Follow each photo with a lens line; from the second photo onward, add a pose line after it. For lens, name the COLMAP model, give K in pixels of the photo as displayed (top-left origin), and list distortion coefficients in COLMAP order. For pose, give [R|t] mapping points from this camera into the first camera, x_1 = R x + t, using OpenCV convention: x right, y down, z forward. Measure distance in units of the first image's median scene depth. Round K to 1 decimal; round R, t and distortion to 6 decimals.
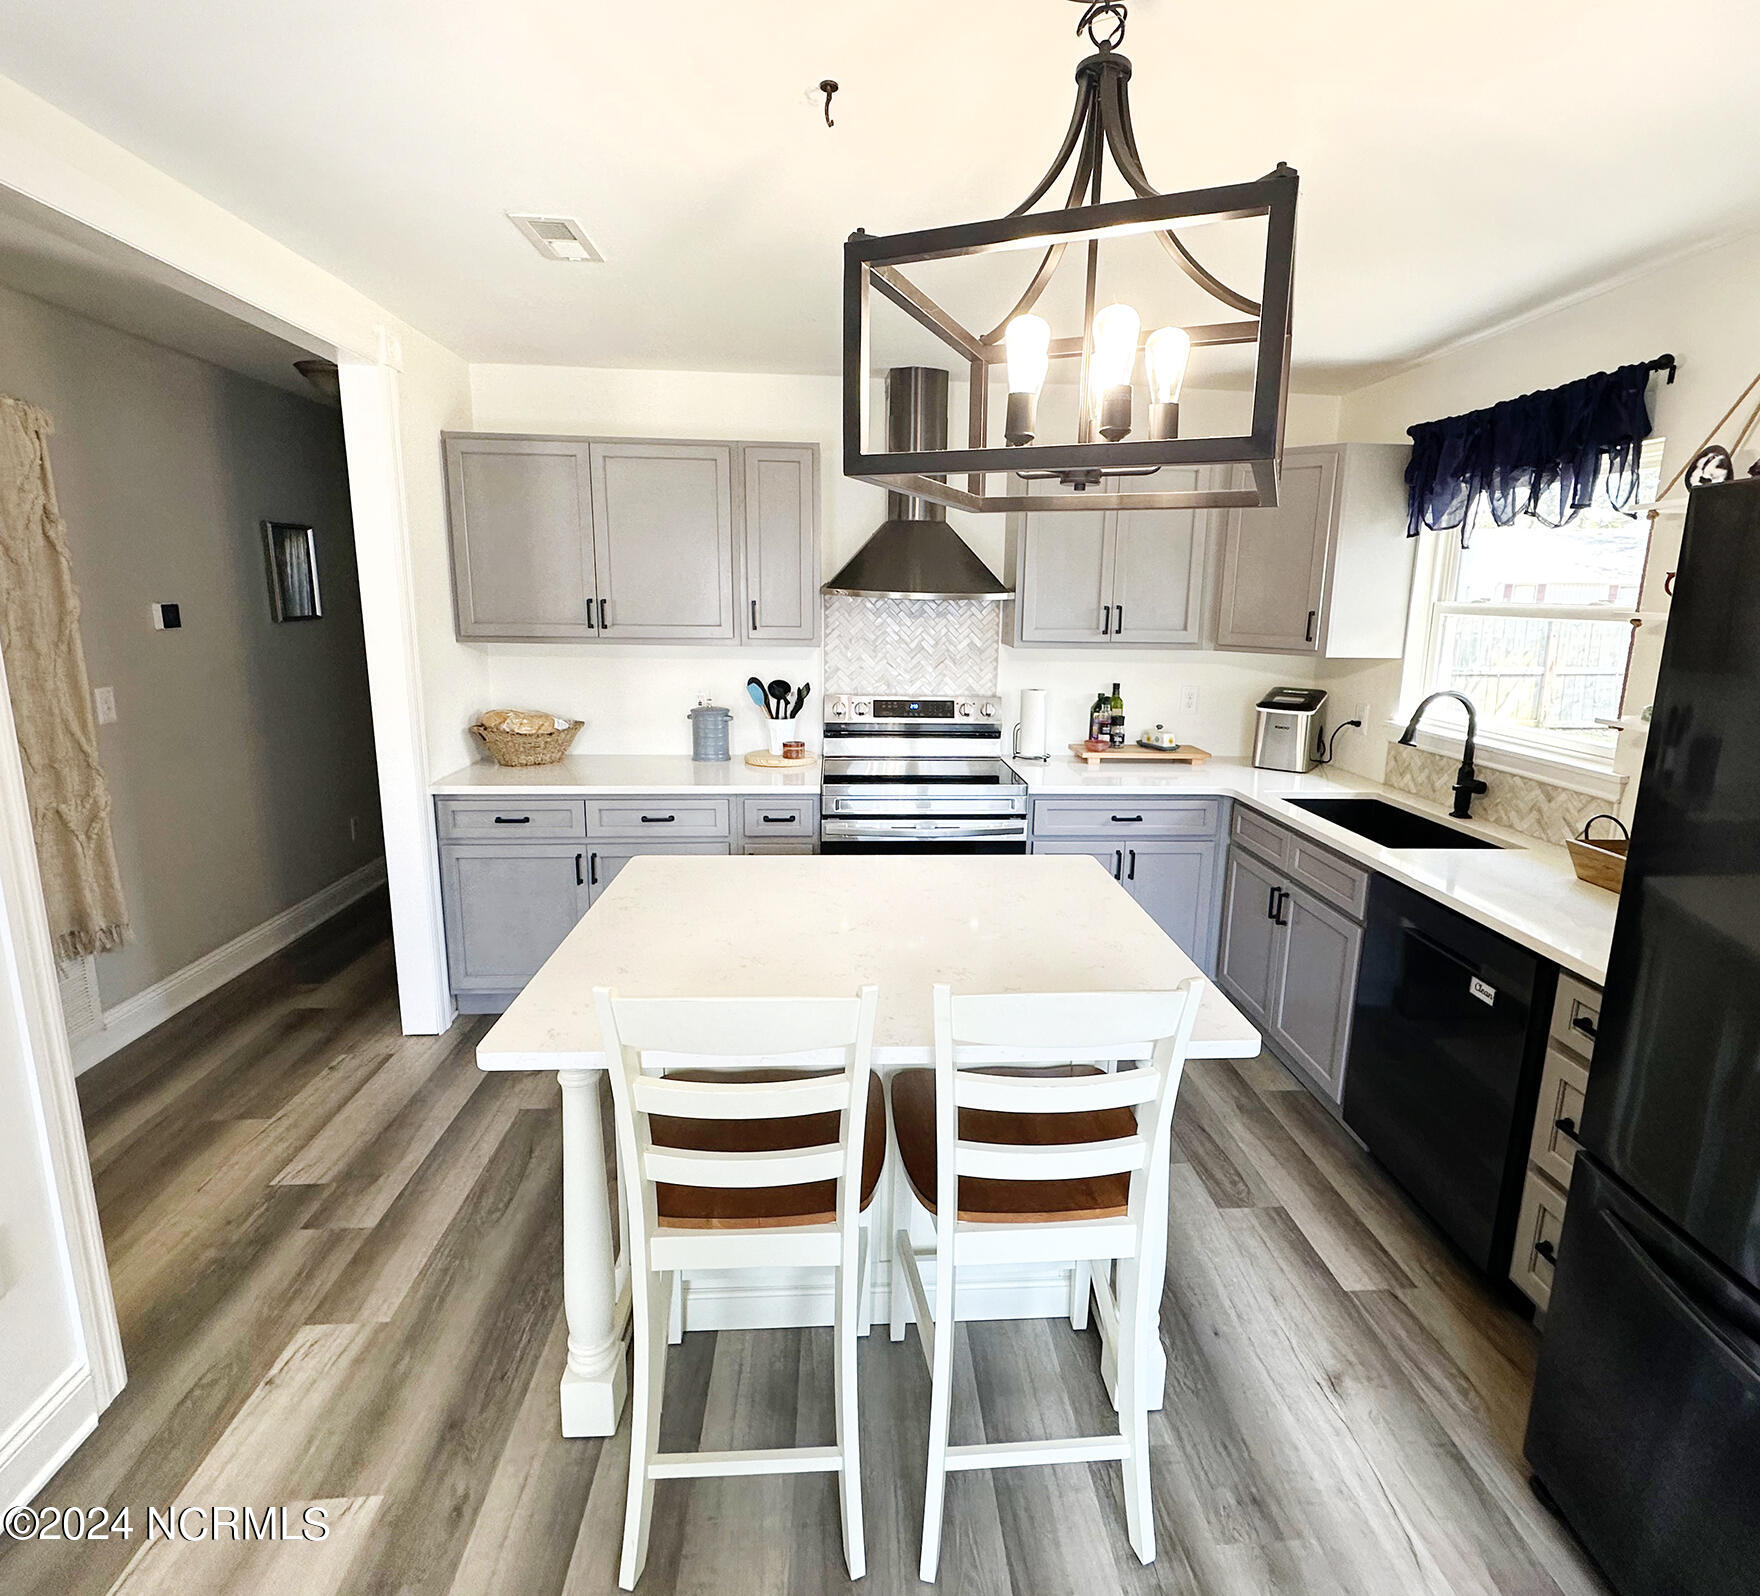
lens RADIAL K [[928.6, 0, 883.2], [0, 928.6, 770.3], [0, 0, 1]] dist [-0.000422, -0.000368]
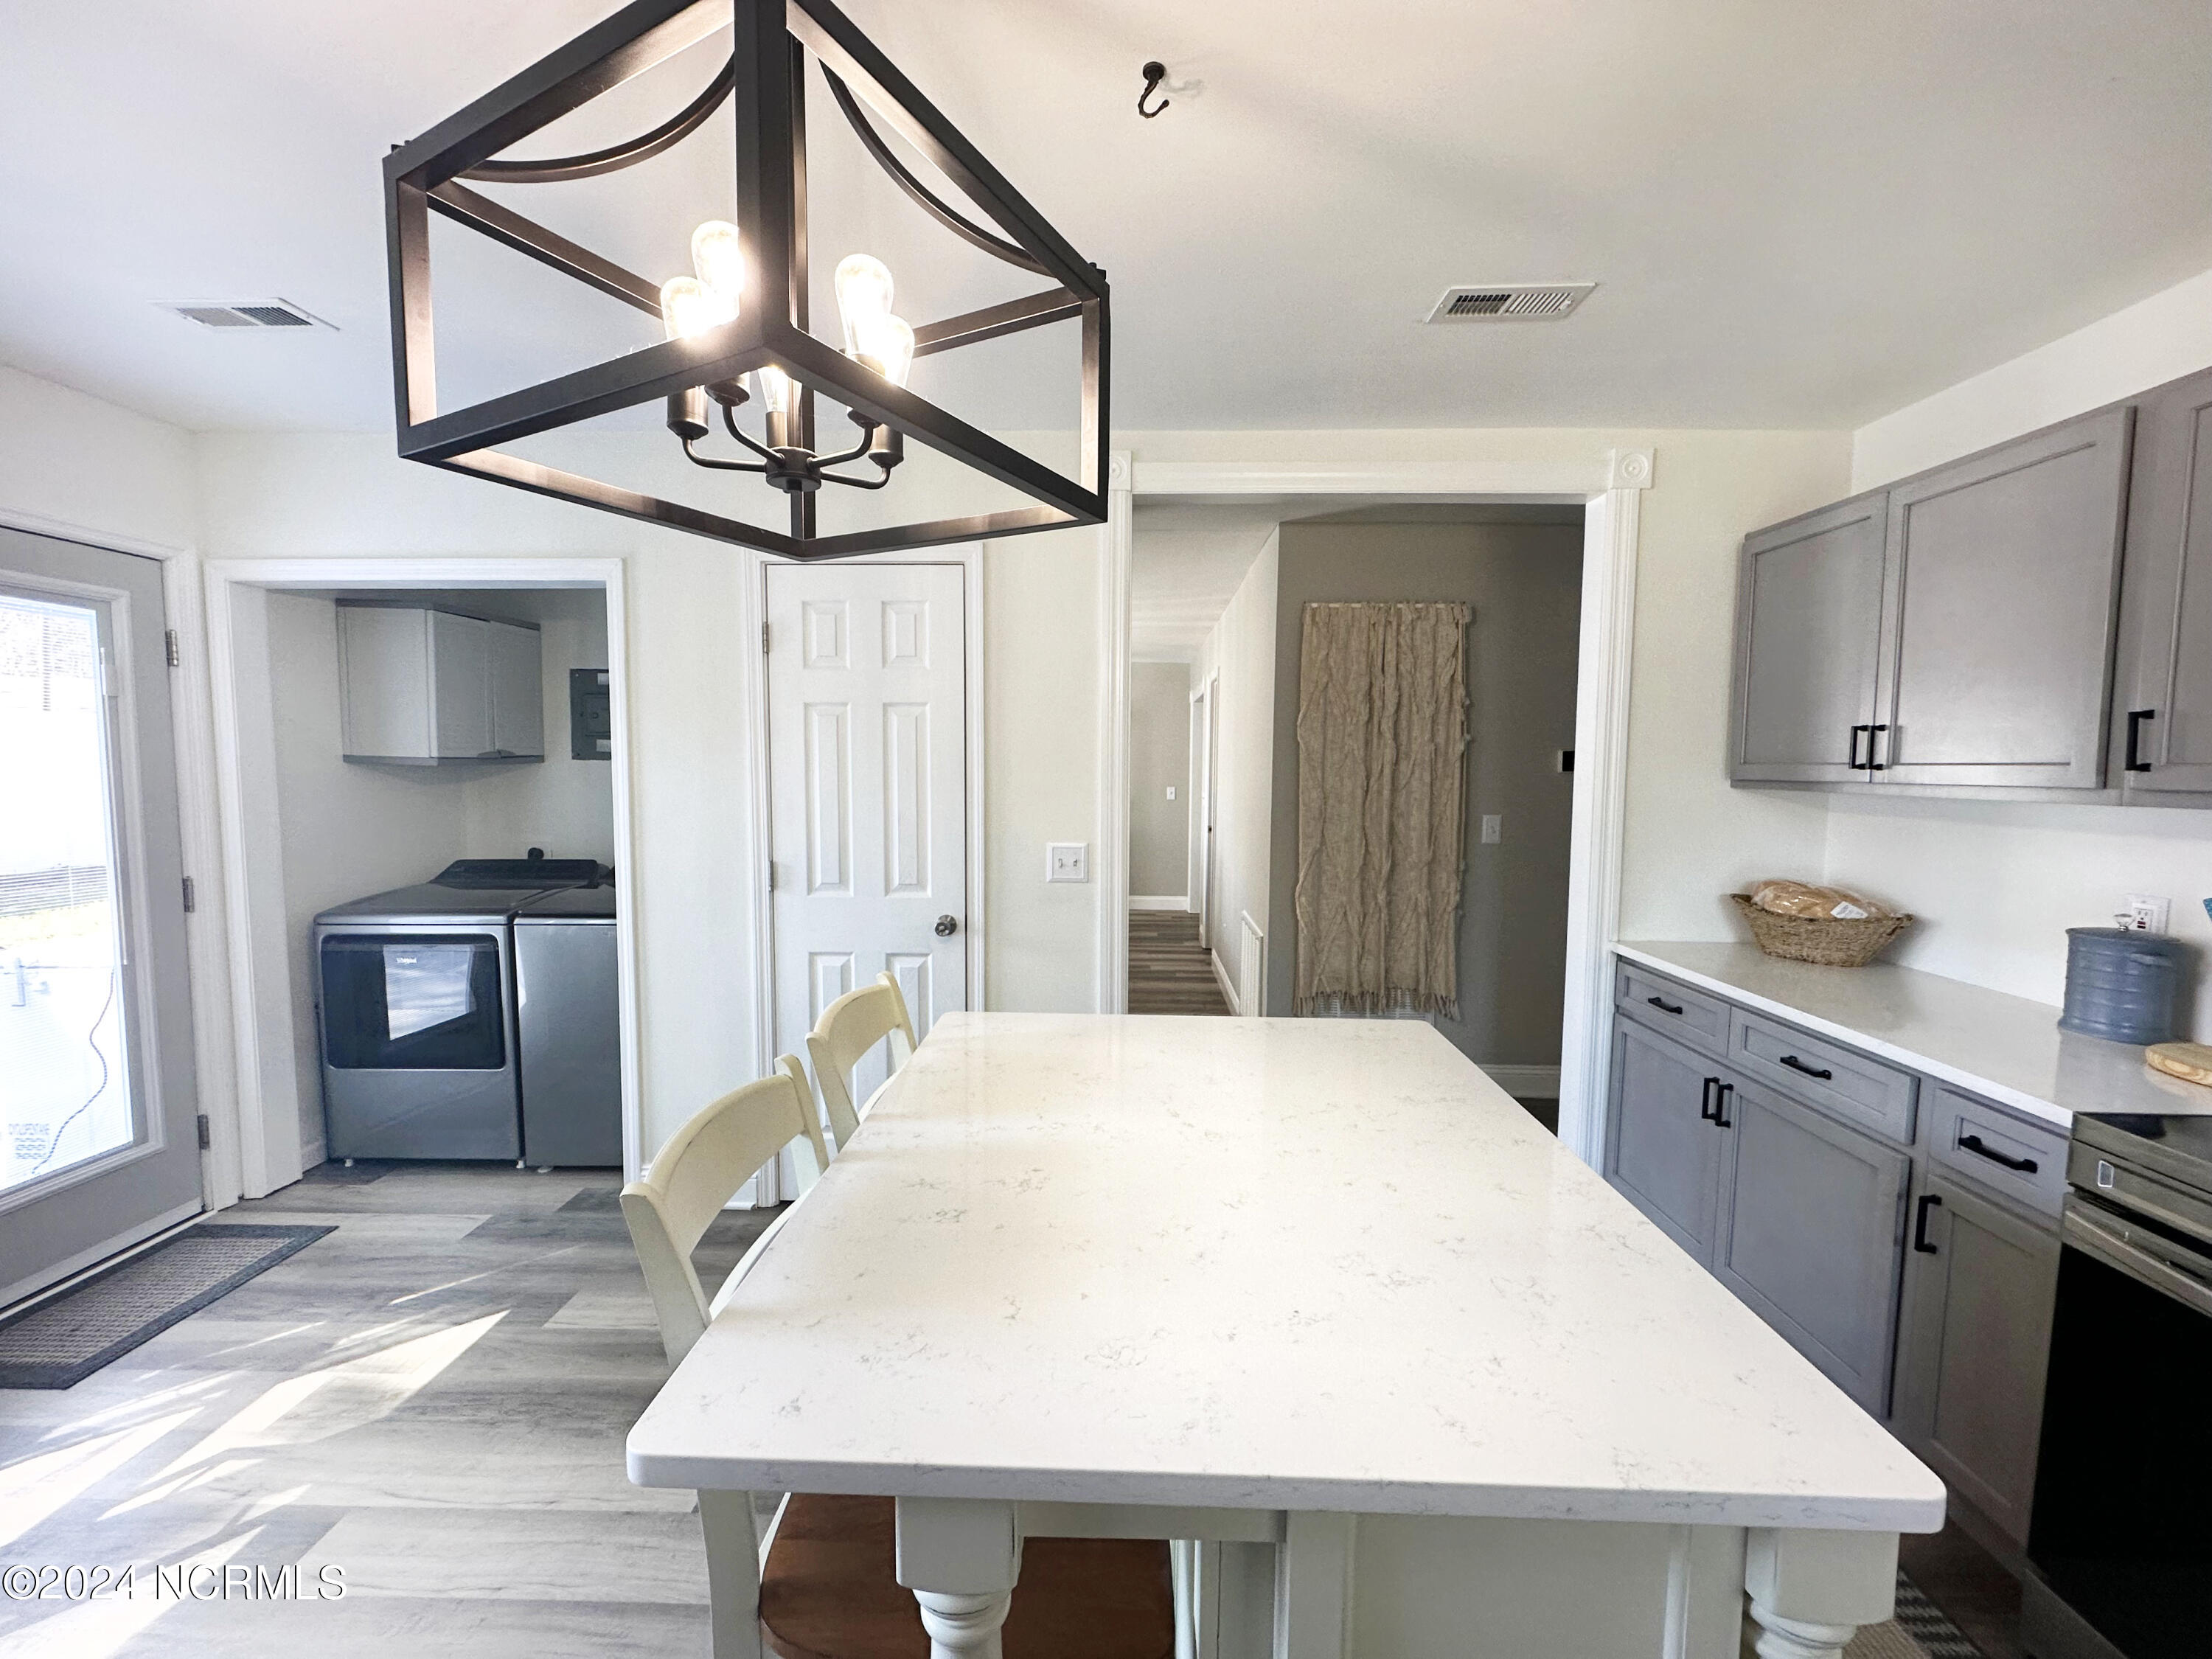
lens RADIAL K [[886.0, 0, 1106.0], [0, 886.0, 829.5], [0, 0, 1]] dist [-0.001305, -0.000222]
pose [[-0.091999, 0.060229, -0.993936, 0.375773], [-0.198578, 0.977009, 0.077583, -0.055742], [0.975758, 0.204512, -0.077924, 0.553666]]
